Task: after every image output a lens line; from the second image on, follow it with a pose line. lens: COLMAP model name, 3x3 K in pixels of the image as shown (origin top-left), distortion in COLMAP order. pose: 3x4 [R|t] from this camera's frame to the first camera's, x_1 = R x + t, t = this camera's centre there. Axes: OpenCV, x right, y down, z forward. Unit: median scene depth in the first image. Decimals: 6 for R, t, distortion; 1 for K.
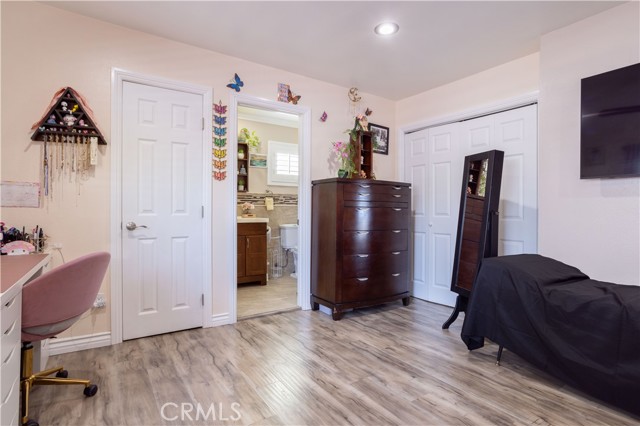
lens RADIAL K [[331.9, 0, 321.2], [0, 331.9, 213.7], [0, 0, 1]] dist [-0.032260, 0.018840]
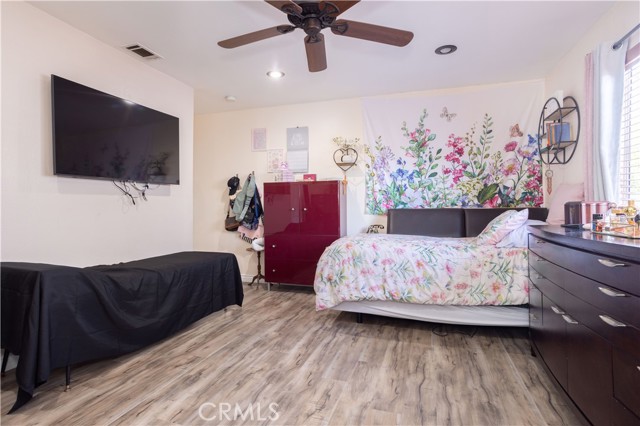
lens RADIAL K [[331.9, 0, 319.0], [0, 331.9, 211.3], [0, 0, 1]] dist [-0.032260, 0.018840]
pose [[-0.616455, -0.014121, 0.787263, -0.377115], [0.003763, 0.999775, 0.020879, -0.008856], [-0.787381, 0.015833, -0.616264, 0.739465]]
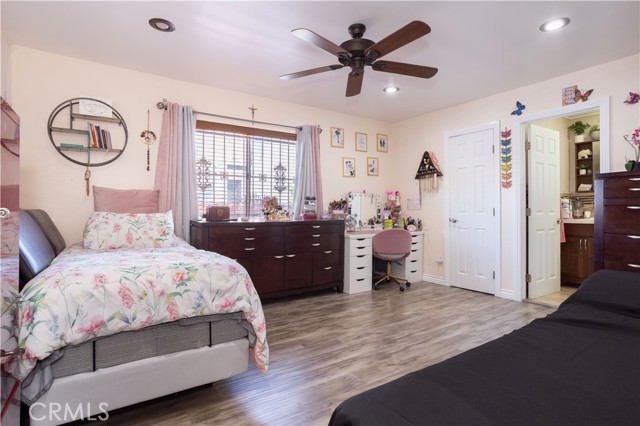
lens RADIAL K [[331.9, 0, 318.2], [0, 331.9, 211.2], [0, 0, 1]] dist [-0.032260, 0.018840]
pose [[0.001390, -0.006616, -0.999977, 0.983085], [-0.010232, 0.999926, -0.006630, 0.007756], [0.999947, 0.010241, 0.001323, 0.244475]]
